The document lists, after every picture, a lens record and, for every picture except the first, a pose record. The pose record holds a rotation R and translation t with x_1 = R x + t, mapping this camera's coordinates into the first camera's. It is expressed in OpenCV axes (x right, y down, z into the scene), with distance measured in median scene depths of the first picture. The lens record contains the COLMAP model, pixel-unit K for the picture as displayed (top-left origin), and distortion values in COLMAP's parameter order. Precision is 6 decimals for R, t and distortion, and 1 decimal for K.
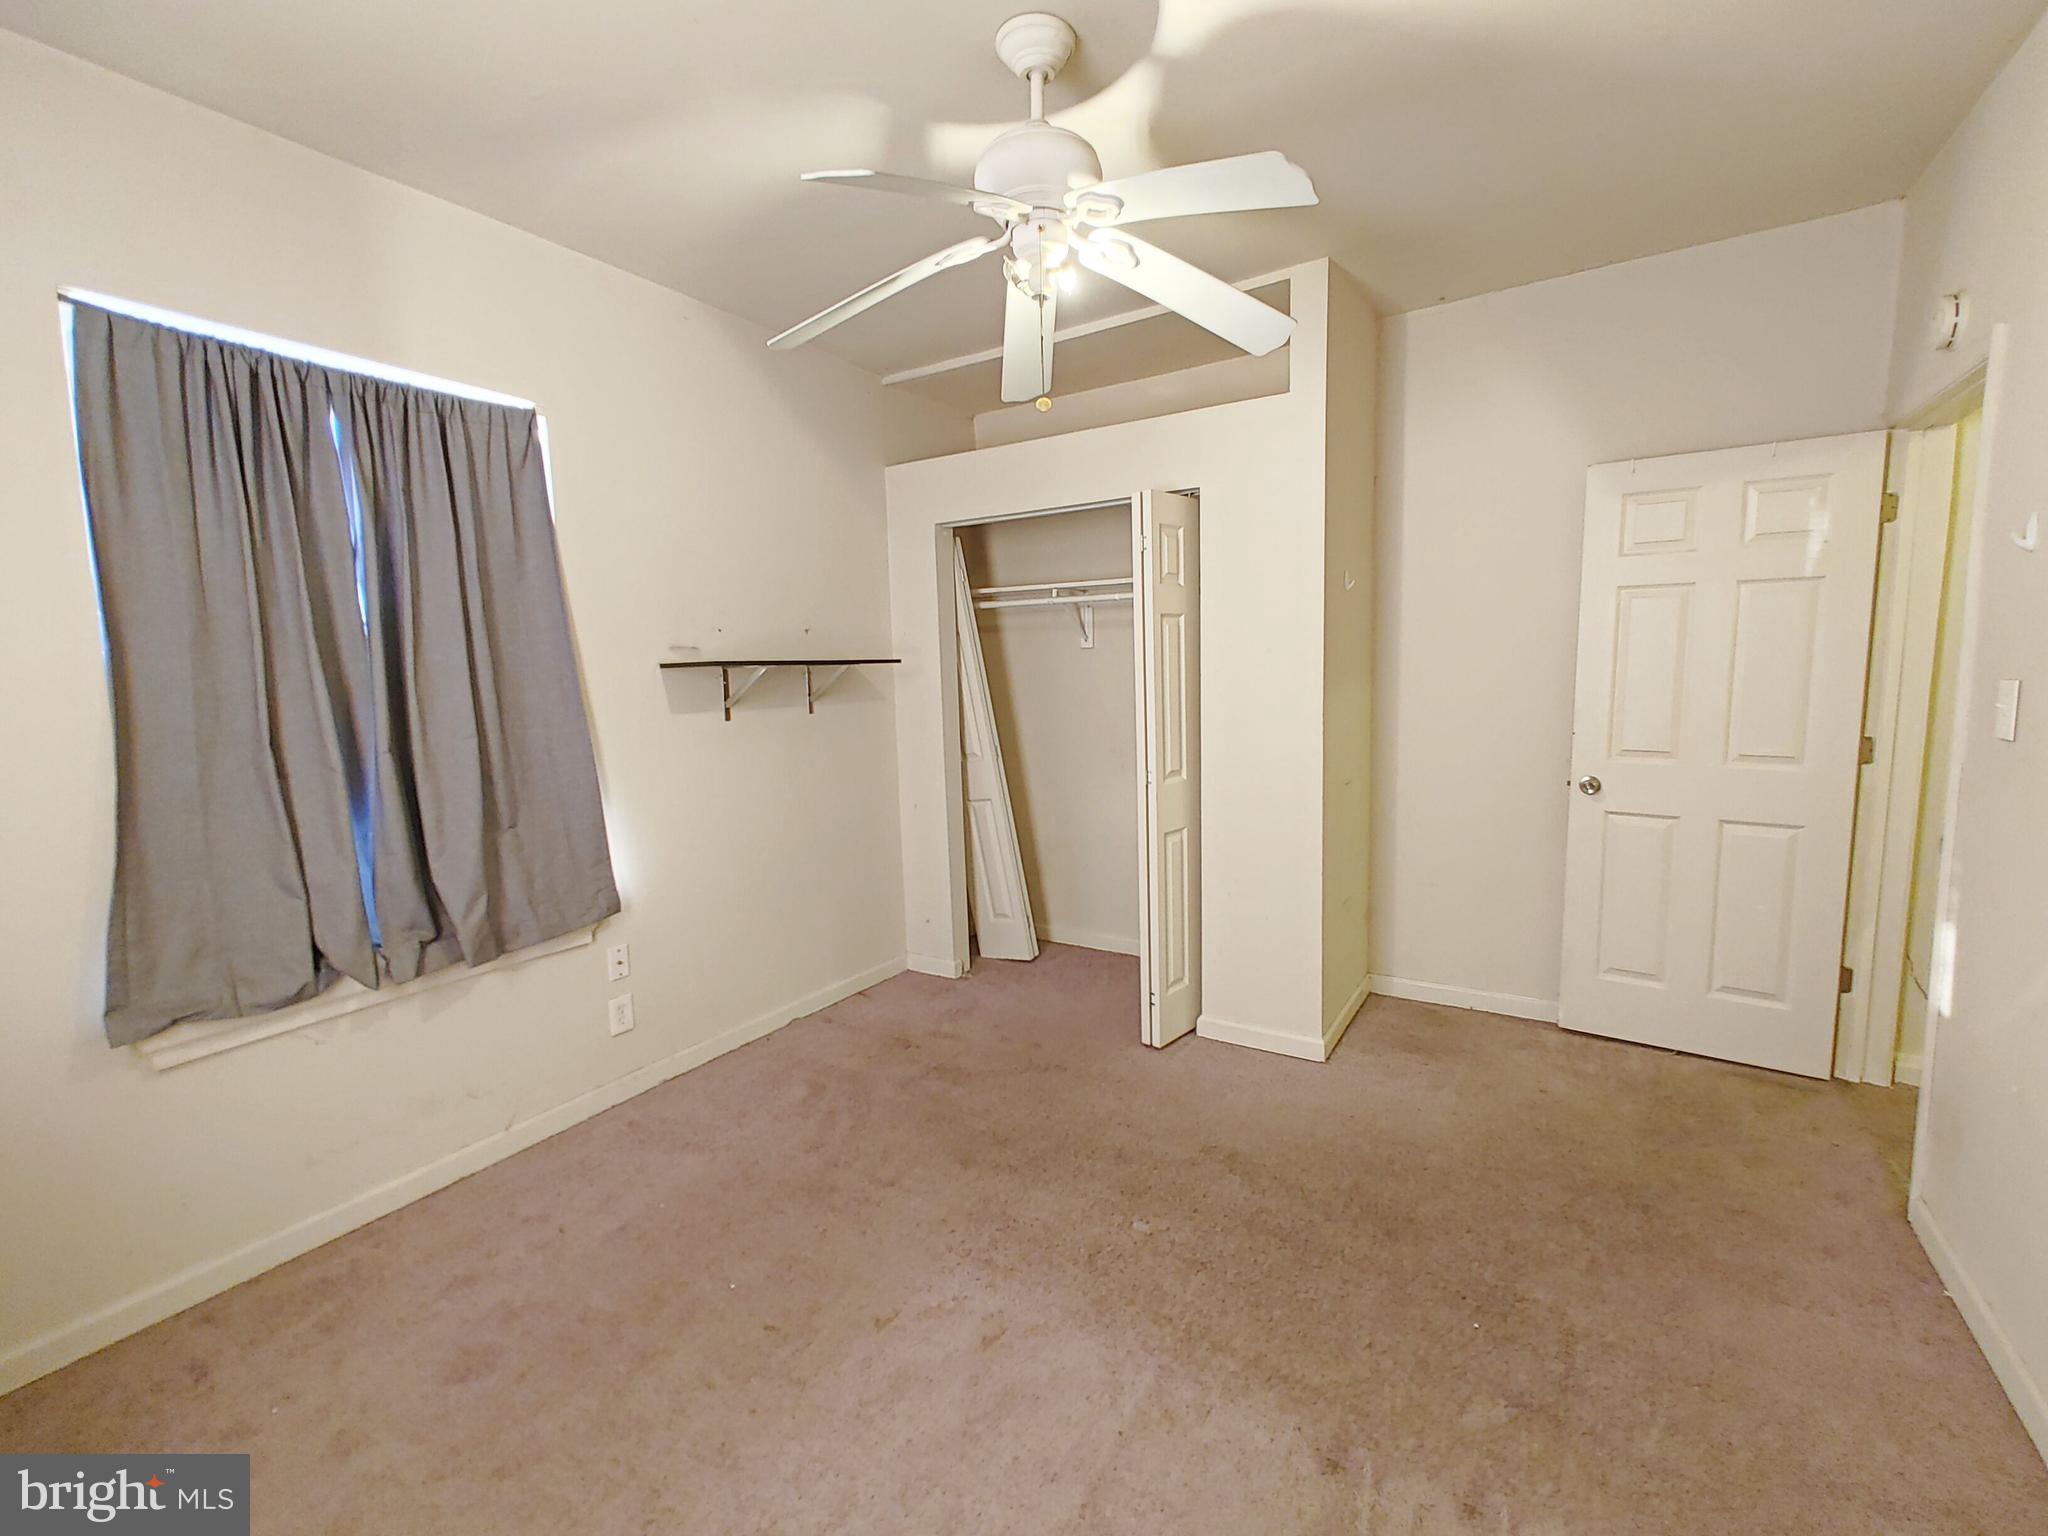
lens RADIAL K [[880.3, 0, 1044.6], [0, 880.3, 758.5], [0, 0, 1]] dist [0.000970, 0.001563]
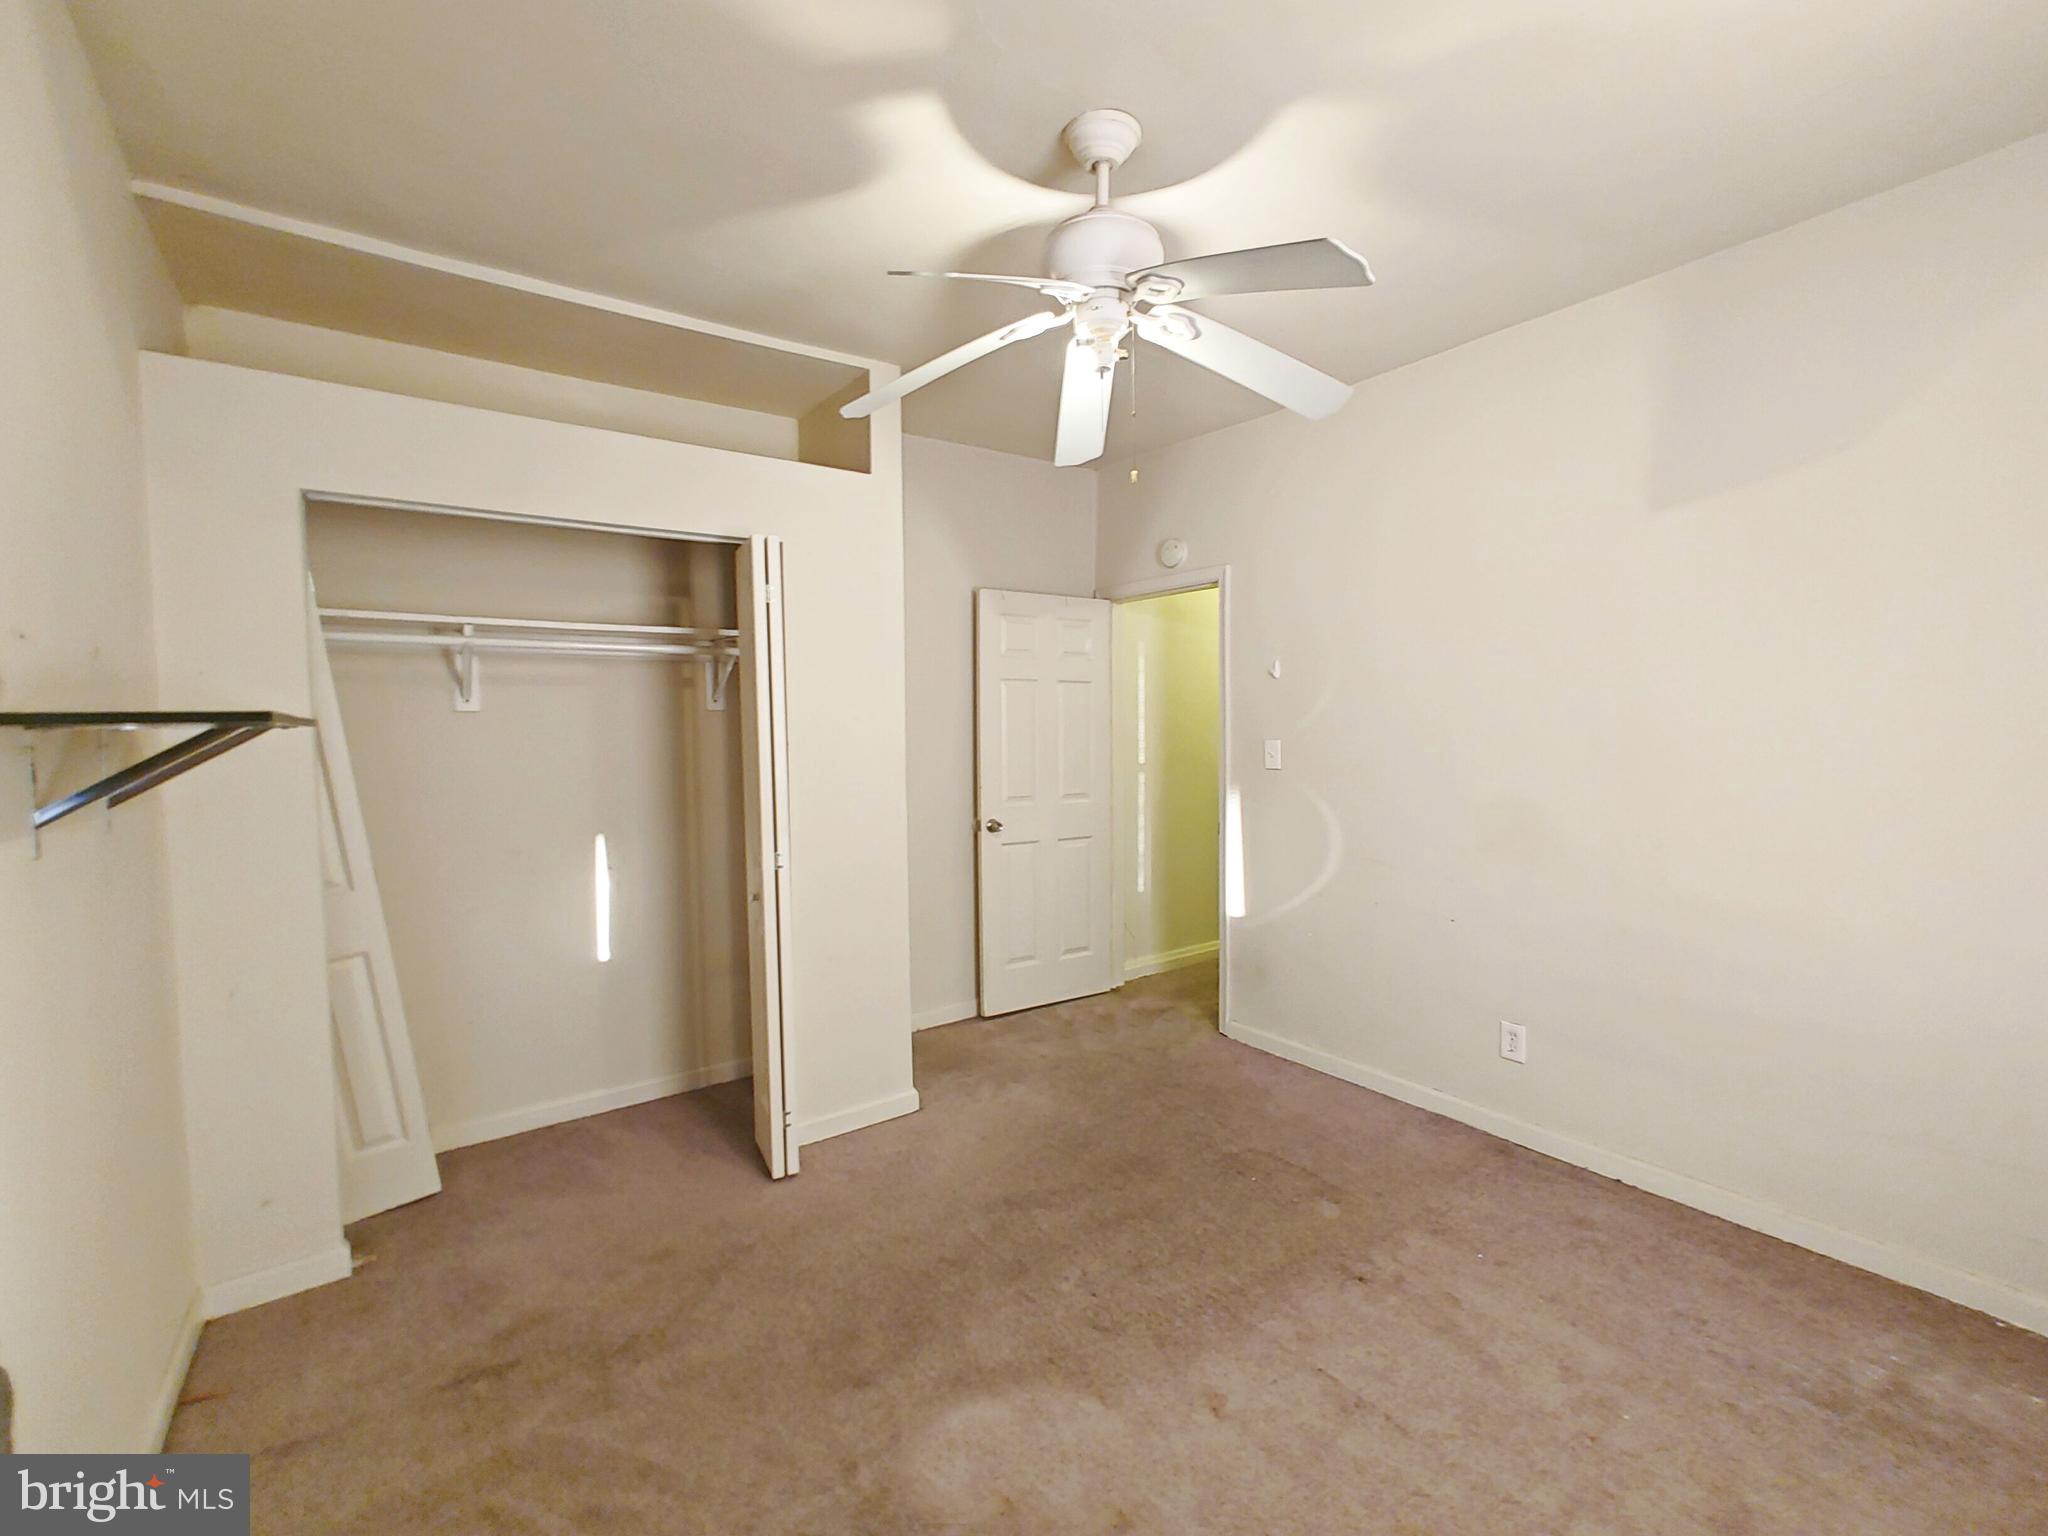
lens RADIAL K [[880.3, 0, 1037.4], [0, 880.3, 766.9], [0, 0, 1]] dist [0.000970, 0.001563]
pose [[0.371280, -0.025193, 0.928179, -0.651401], [0.105486, 0.994305, -0.015208, -0.033803], [-0.922510, 0.103556, 0.371823, 0.477616]]
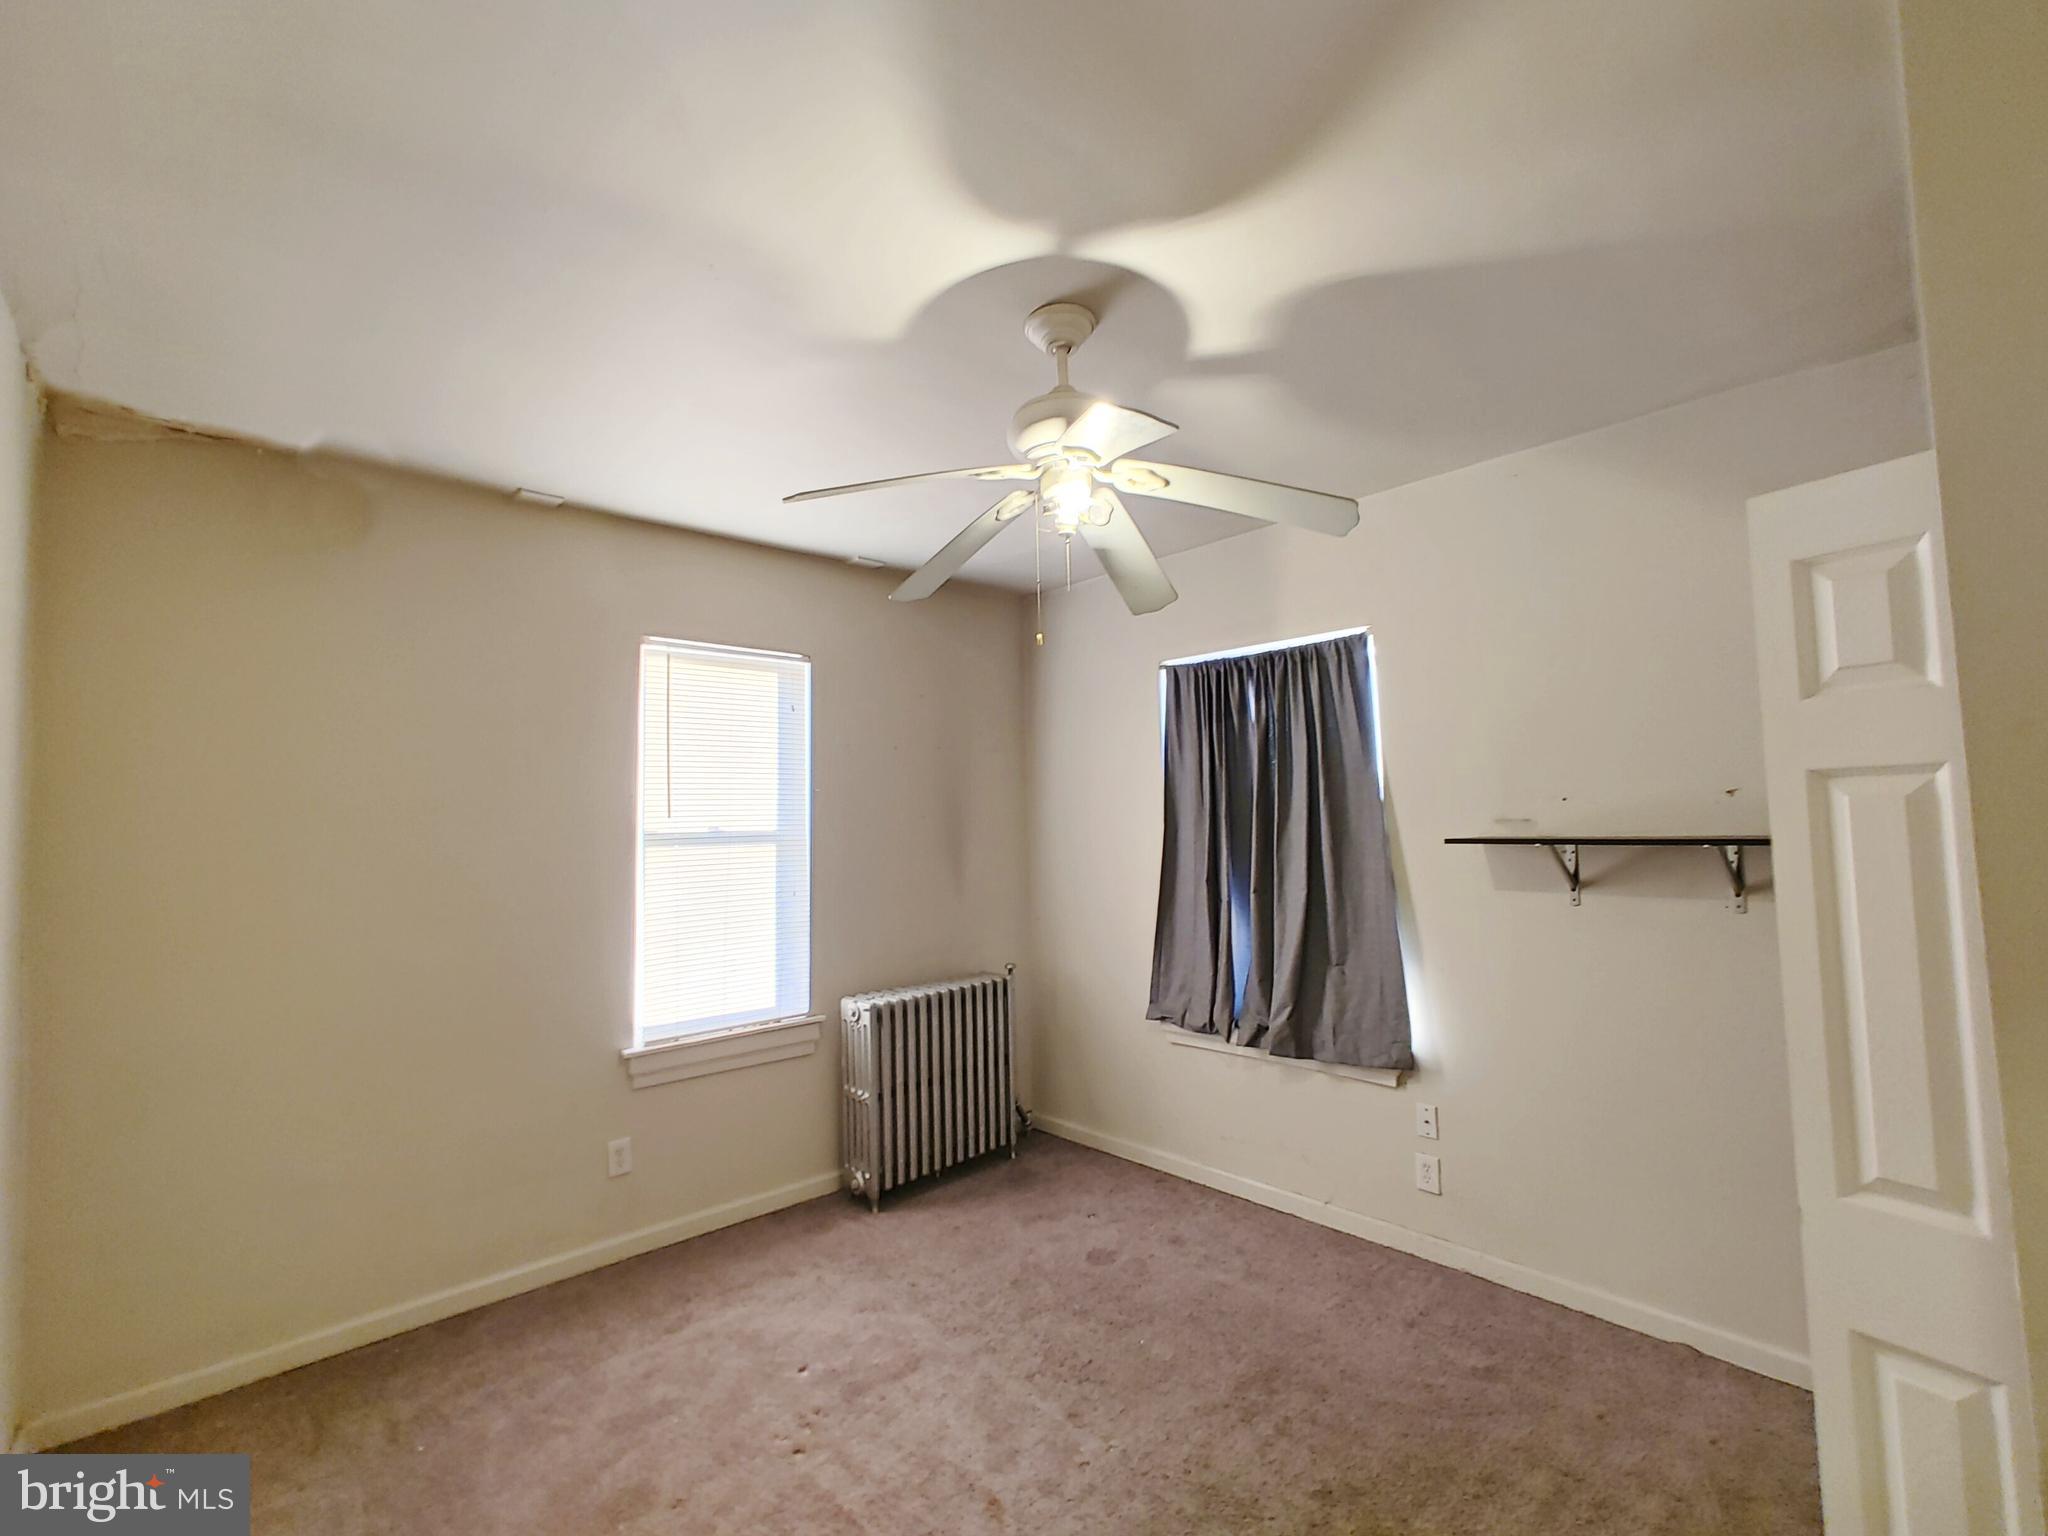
lens RADIAL K [[880.3, 0, 1029.8], [0, 880.3, 779.4], [0, 0, 1]] dist [0.000970, 0.001563]
pose [[-0.263598, -0.017208, -0.964479, 0.677821], [-0.074130, 0.997246, 0.002467, -0.145685], [0.961780, 0.072148, -0.264148, 0.822408]]
